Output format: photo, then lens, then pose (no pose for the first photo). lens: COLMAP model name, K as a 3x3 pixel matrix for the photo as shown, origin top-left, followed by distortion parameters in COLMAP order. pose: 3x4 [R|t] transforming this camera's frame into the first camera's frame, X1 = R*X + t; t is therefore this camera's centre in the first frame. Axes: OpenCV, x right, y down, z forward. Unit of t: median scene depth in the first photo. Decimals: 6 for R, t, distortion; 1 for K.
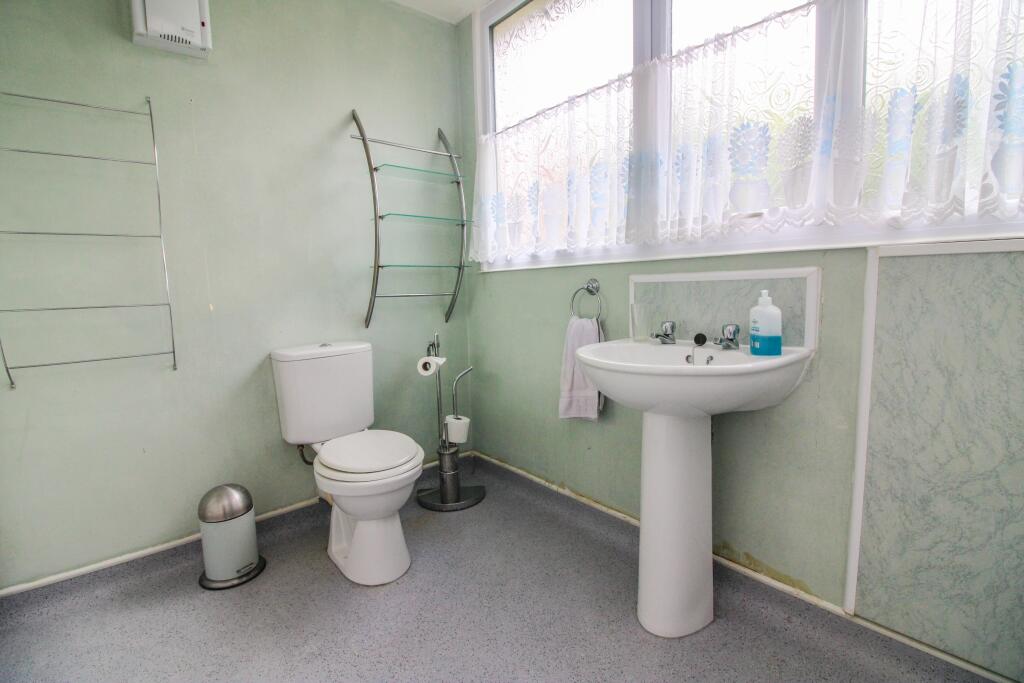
lens RADIAL K [[472.9, 0, 511.6], [0, 472.9, 340.2], [0, 0, 1]] dist [-0.014941, -0.001176]
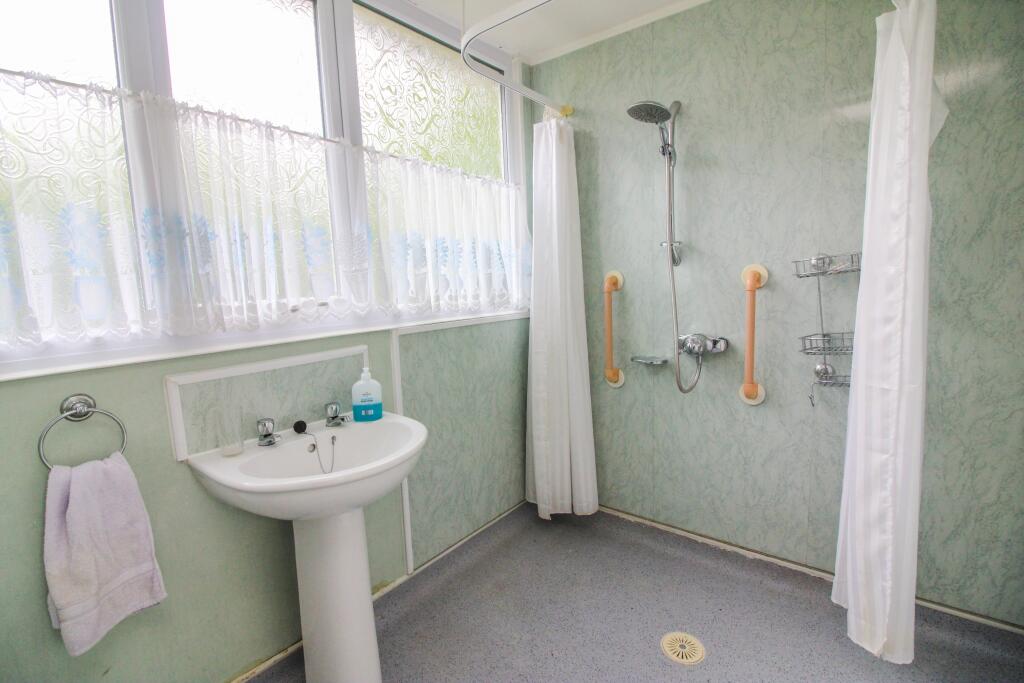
lens RADIAL K [[472.9, 0, 511.1], [0, 472.9, 337.2], [0, 0, 1]] dist [-0.014941, -0.001176]
pose [[-0.205019, -0.074222, 0.975940, -0.732633], [0.169507, 0.979361, 0.110091, -0.251339], [-0.963968, 0.187999, -0.188206, 0.839532]]
